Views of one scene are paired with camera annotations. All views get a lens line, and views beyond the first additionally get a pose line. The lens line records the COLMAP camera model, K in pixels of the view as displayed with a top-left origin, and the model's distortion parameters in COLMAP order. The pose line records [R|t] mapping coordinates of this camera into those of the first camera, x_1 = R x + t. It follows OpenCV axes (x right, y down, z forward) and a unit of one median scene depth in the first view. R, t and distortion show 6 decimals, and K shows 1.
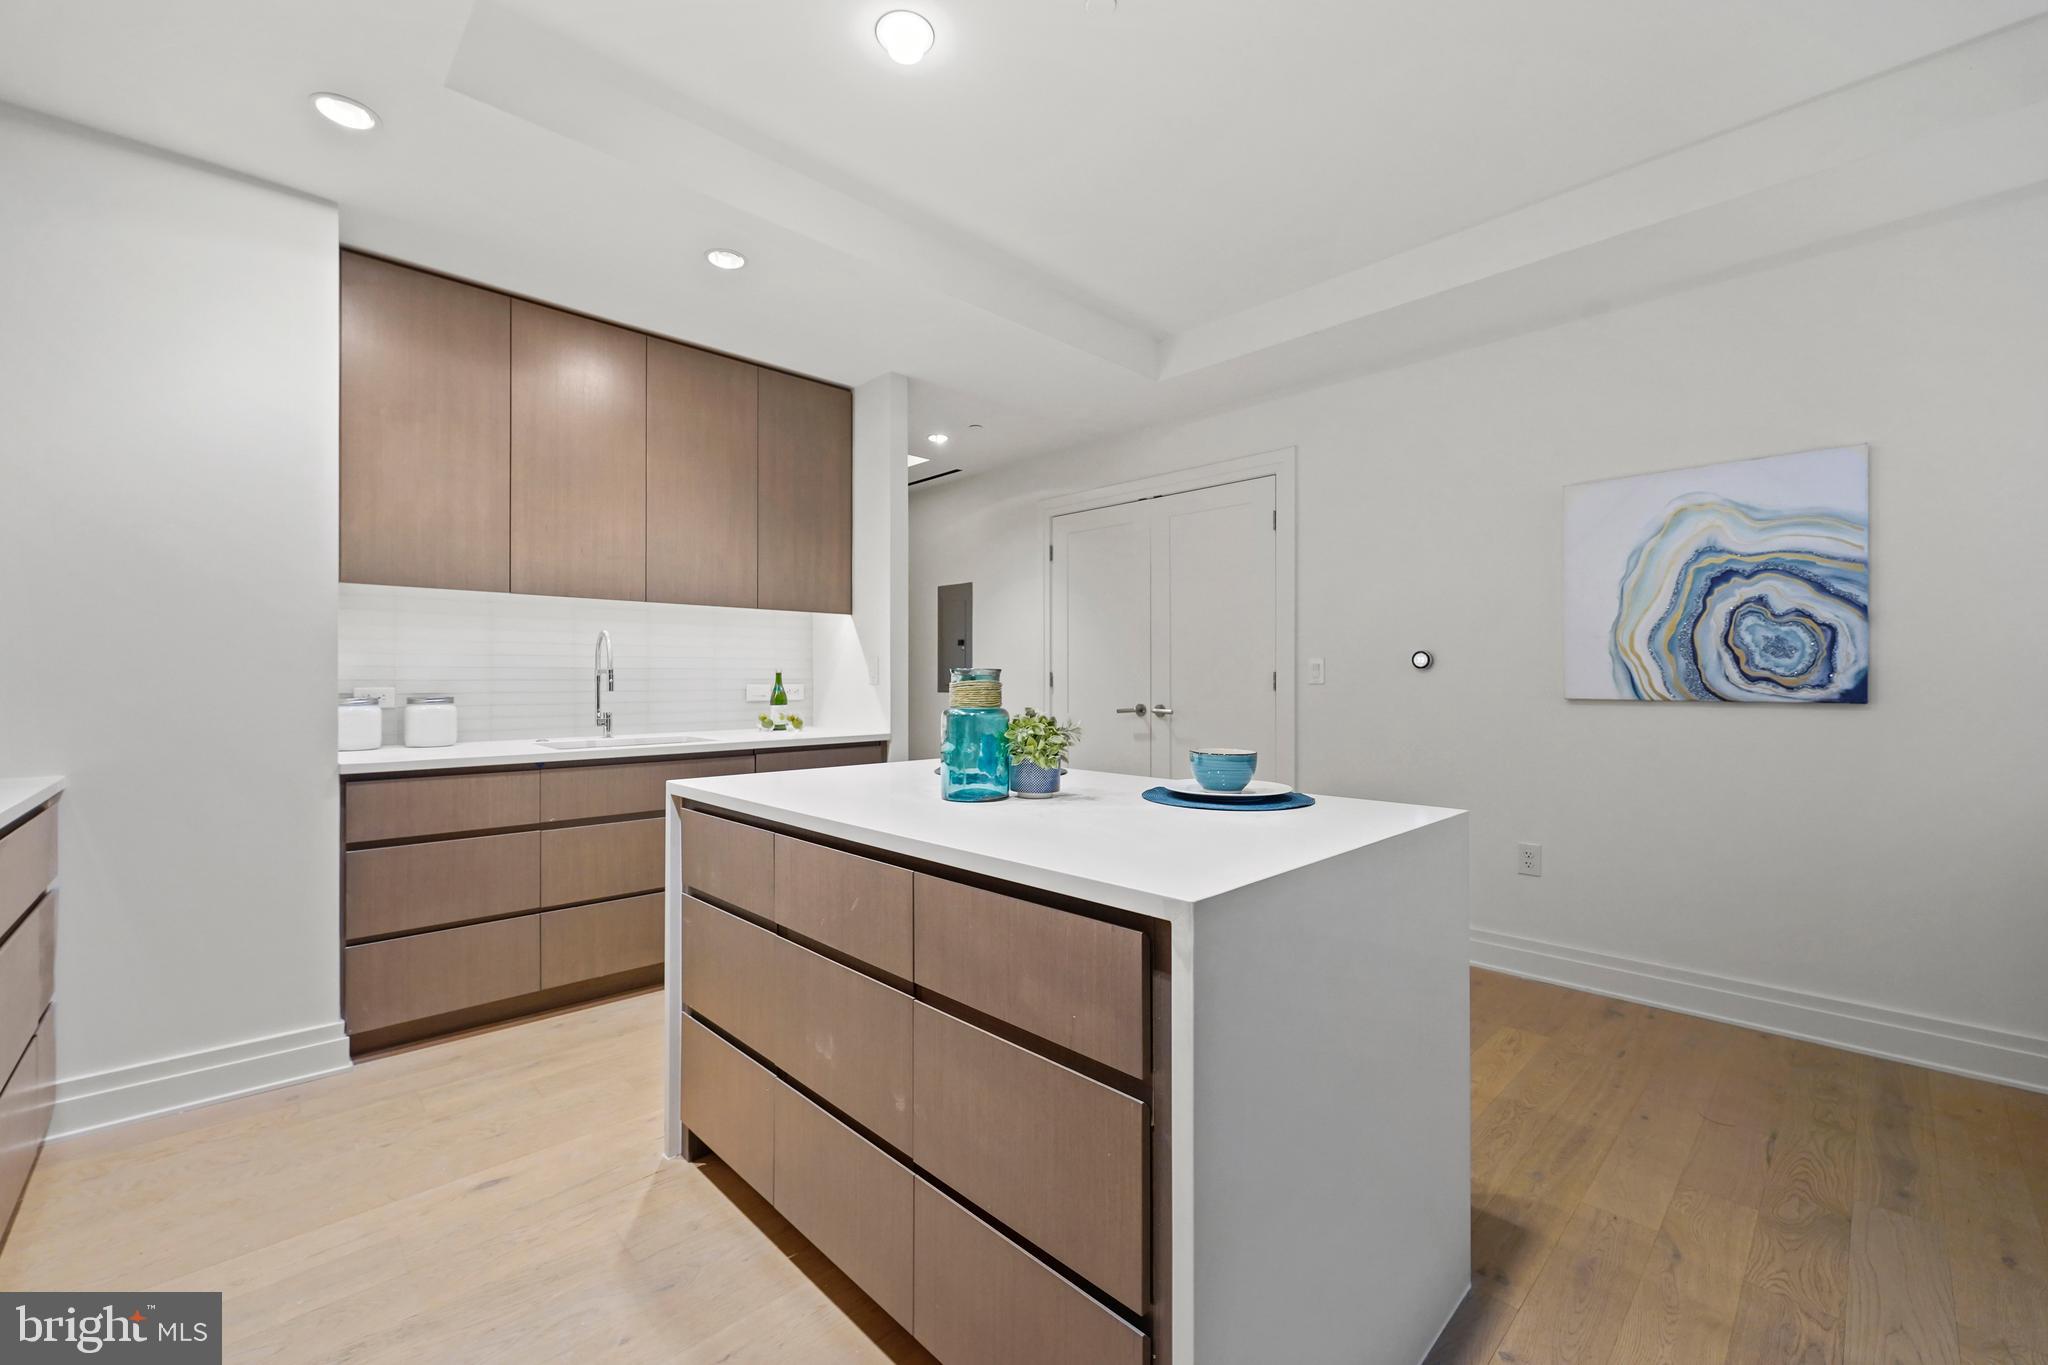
lens RADIAL K [[824.4, 0, 1031.5], [0, 824.4, 679.9], [0, 0, 1]] dist [0.001251, -0.001185]
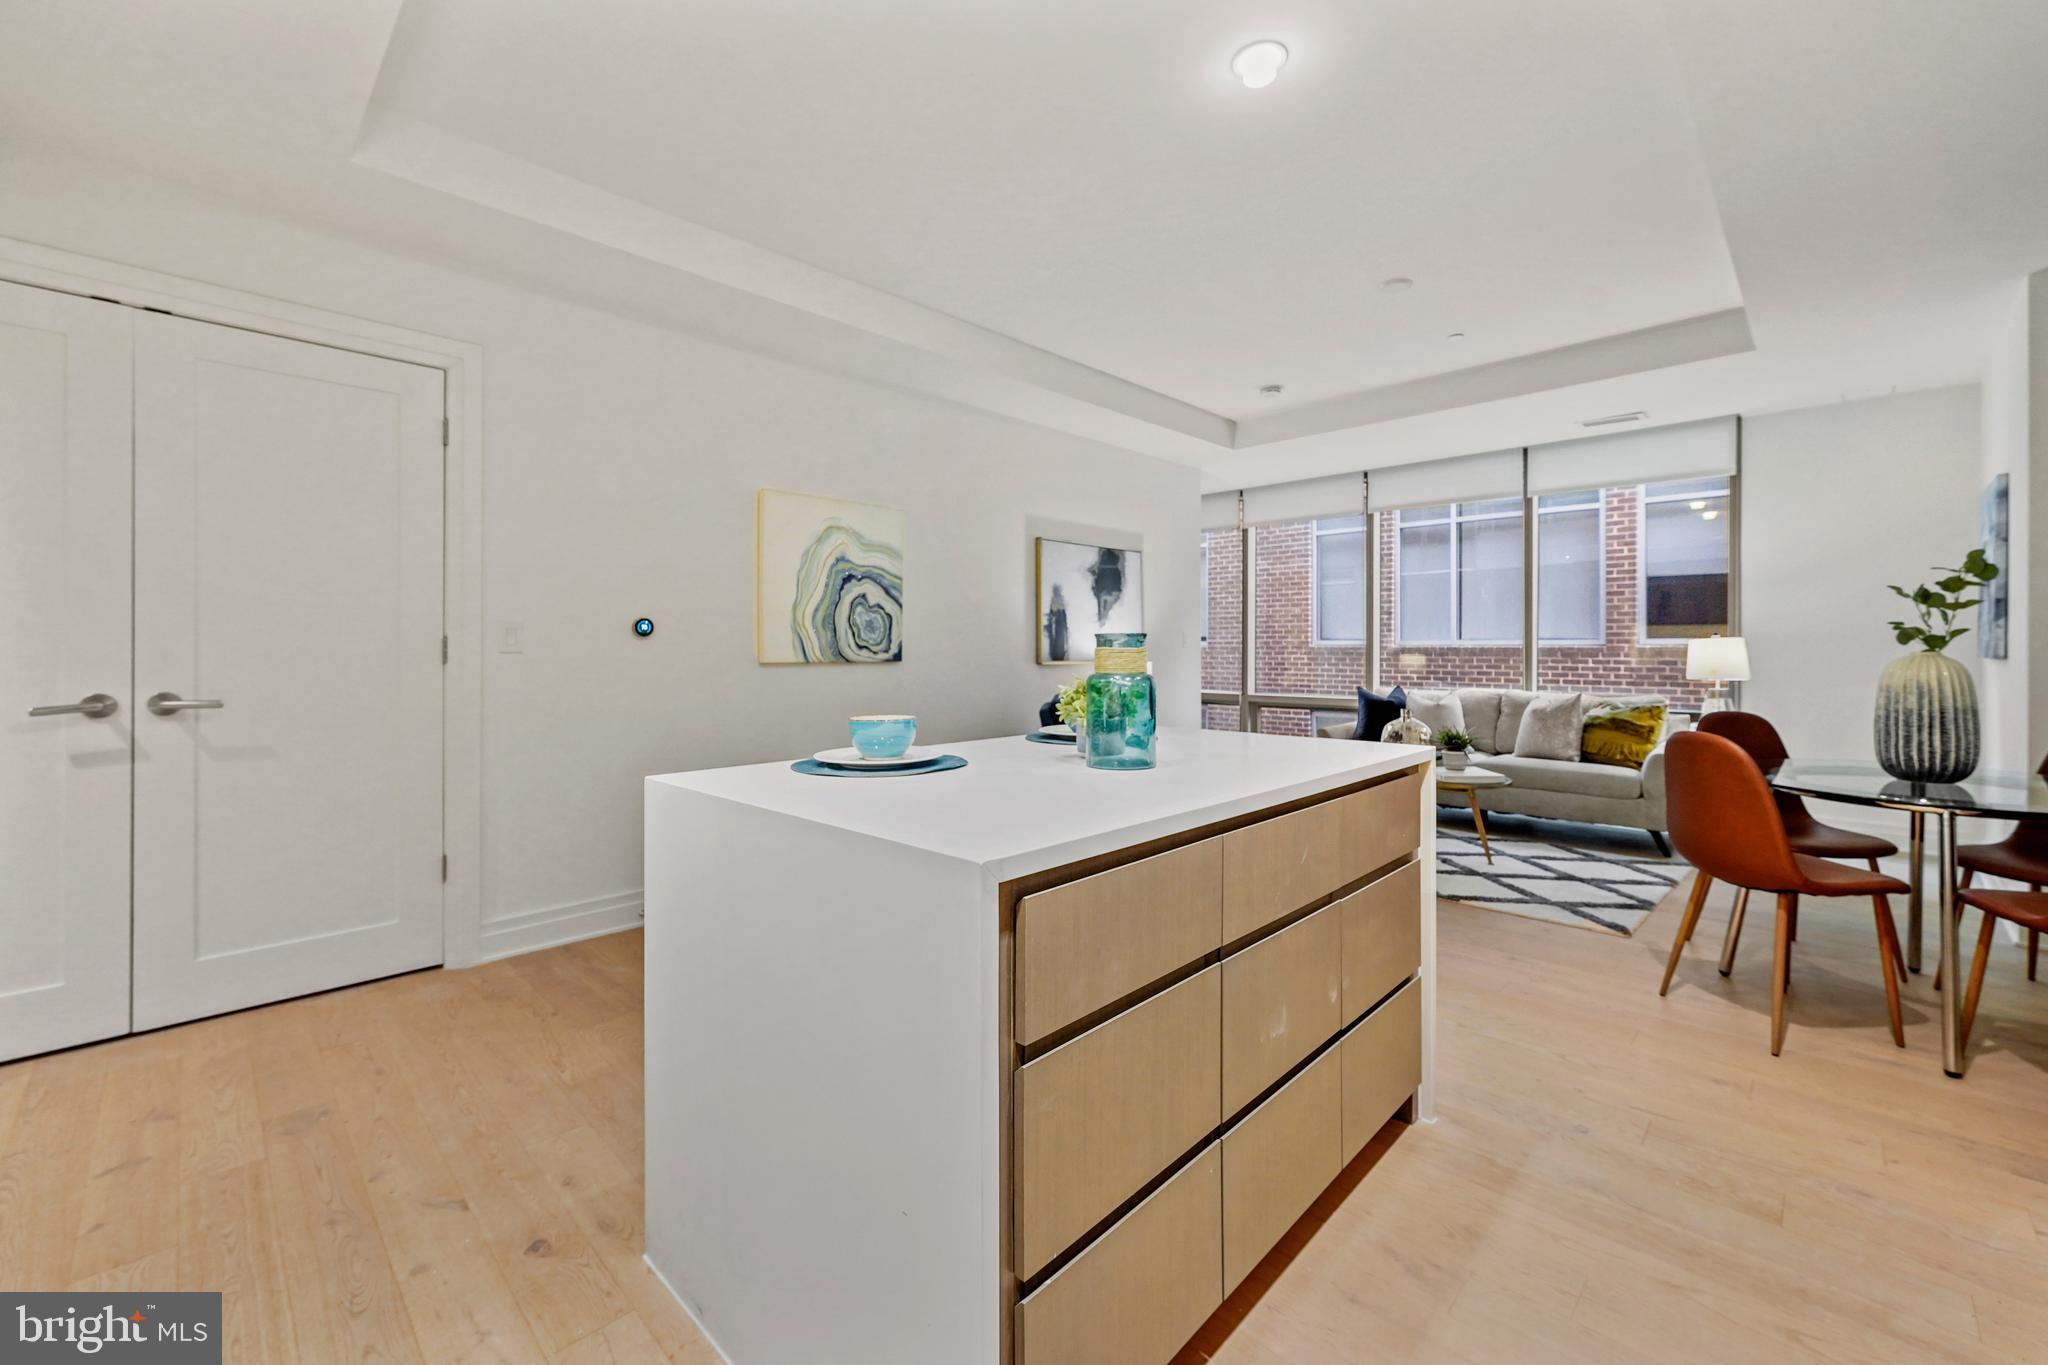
lens RADIAL K [[824.4, 0, 1023.1], [0, 824.4, 647.6], [0, 0, 1]] dist [0.001251, -0.001185]
pose [[-0.021432, 0.001475, 0.999769, -0.620241], [0.002475, 0.999996, -0.001423, 0.002770], [-0.999767, 0.002444, -0.021436, 0.675467]]
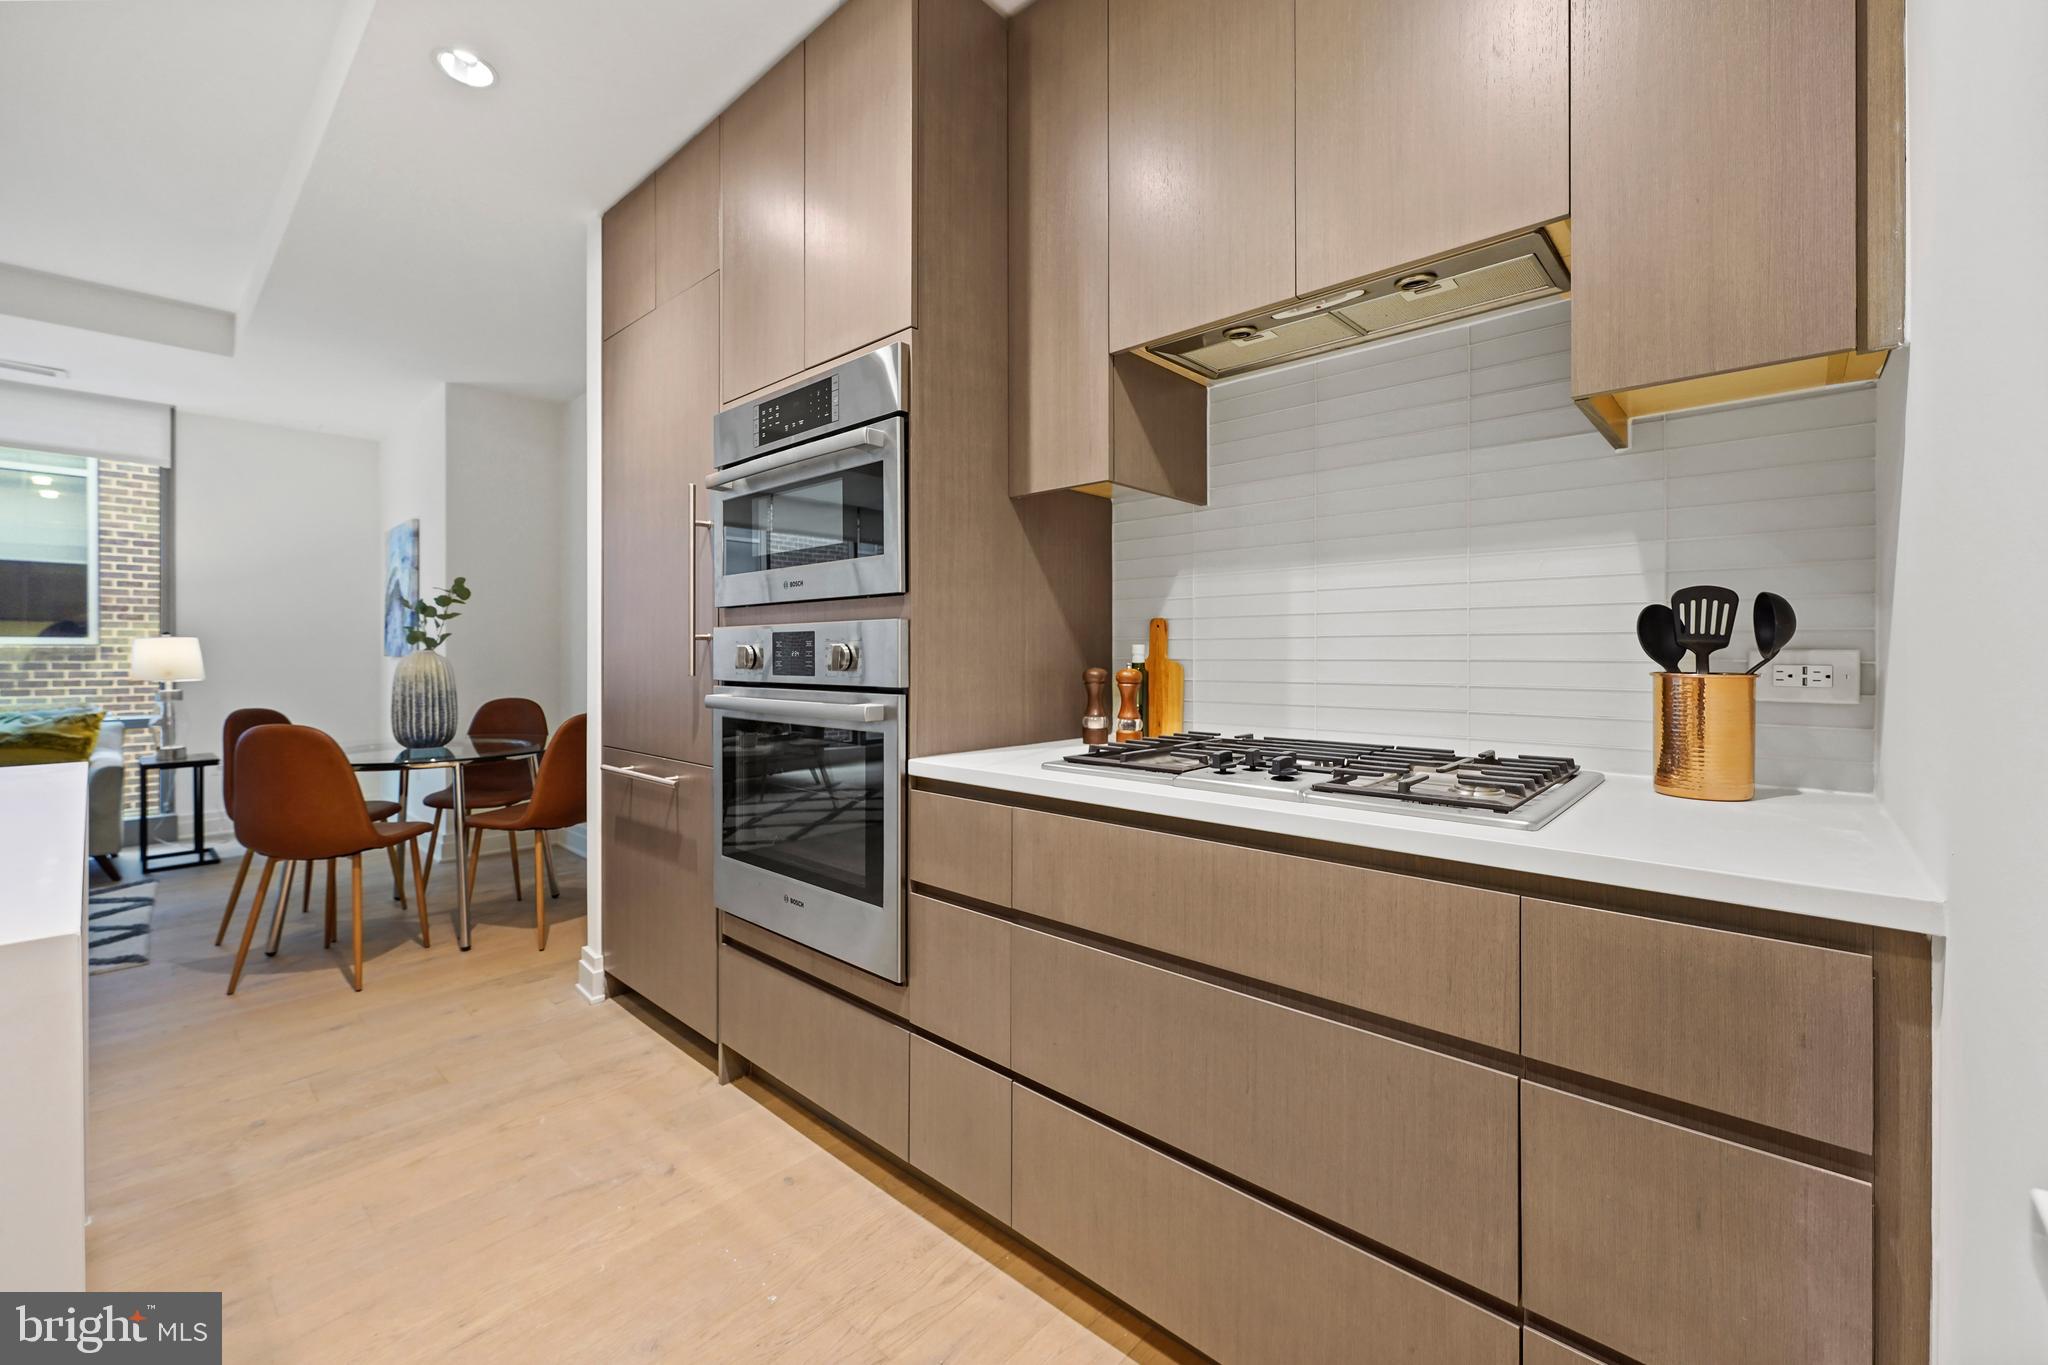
lens RADIAL K [[824.4, 0, 1032.4], [0, 824.4, 654.1], [0, 0, 1]] dist [0.001251, -0.001185]
pose [[-0.997546, 0.000836, -0.070013, -0.541691], [0.000488, 0.999987, 0.004979, 0.008726], [0.070016, 0.004933, -0.997534, 0.919806]]
